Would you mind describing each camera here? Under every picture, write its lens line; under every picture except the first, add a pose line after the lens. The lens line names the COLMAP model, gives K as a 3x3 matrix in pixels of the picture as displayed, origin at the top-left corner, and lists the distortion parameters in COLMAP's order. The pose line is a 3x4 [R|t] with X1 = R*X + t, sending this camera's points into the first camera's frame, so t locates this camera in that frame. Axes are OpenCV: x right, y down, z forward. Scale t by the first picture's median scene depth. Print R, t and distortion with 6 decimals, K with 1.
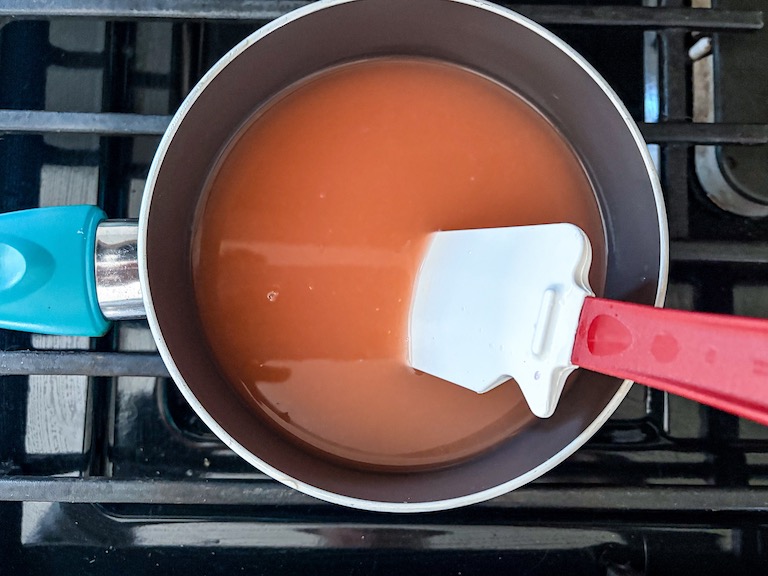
lens RADIAL K [[598.6, 0, 387.2], [0, 598.6, 292.3], [0, 0, 1]] dist [-0.029292, -0.039454]
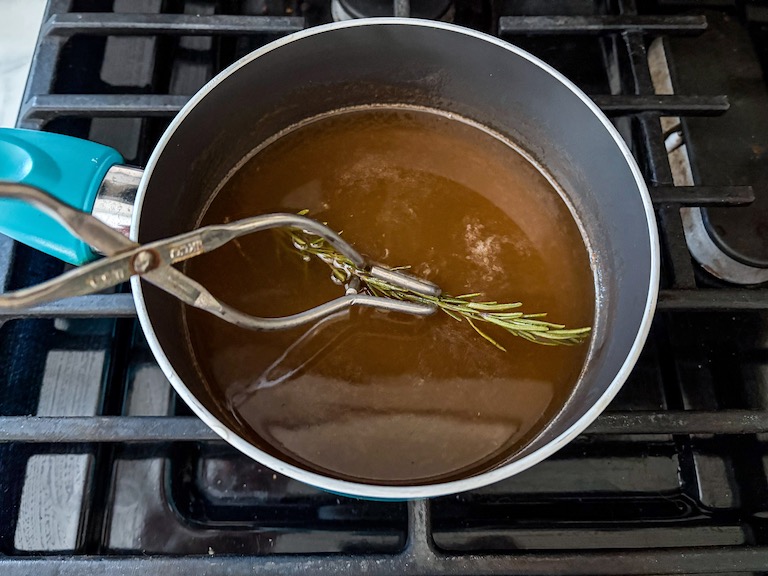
lens RADIAL K [[559.9, 0, 380.3], [0, 559.9, 291.9], [0, 0, 1]] dist [-0.021259, -0.046323]
pose [[0.999628, -0.025766, 0.008950, -0.044601], [0.027243, 0.959455, -0.280541, 0.162599], [-0.001359, 0.280680, 0.959800, 0.083827]]
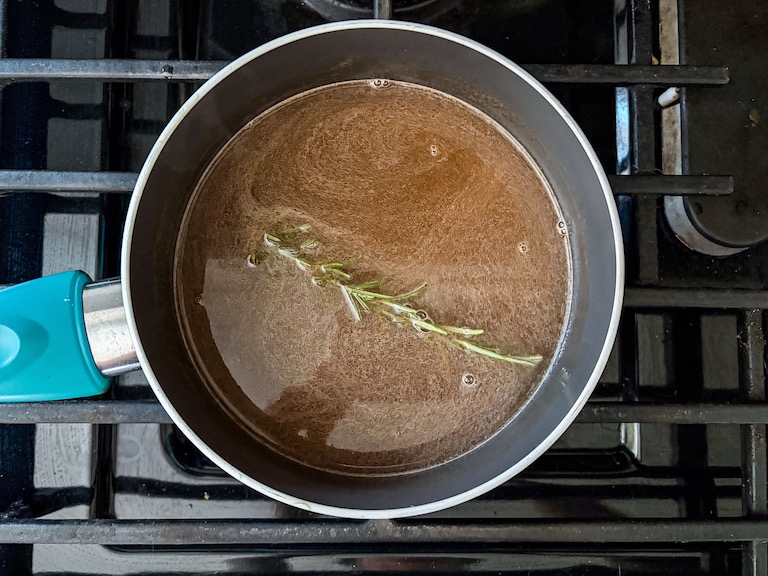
lens RADIAL K [[559.9, 0, 386.0], [0, 559.9, 288.8], [0, 0, 1]] dist [-0.021259, -0.046323]
pose [[0.999875, -0.011516, 0.010827, 0.011139], [0.011509, 0.999933, 0.000764, -0.089884], [-0.010835, -0.000639, 0.999941, 0.011212]]
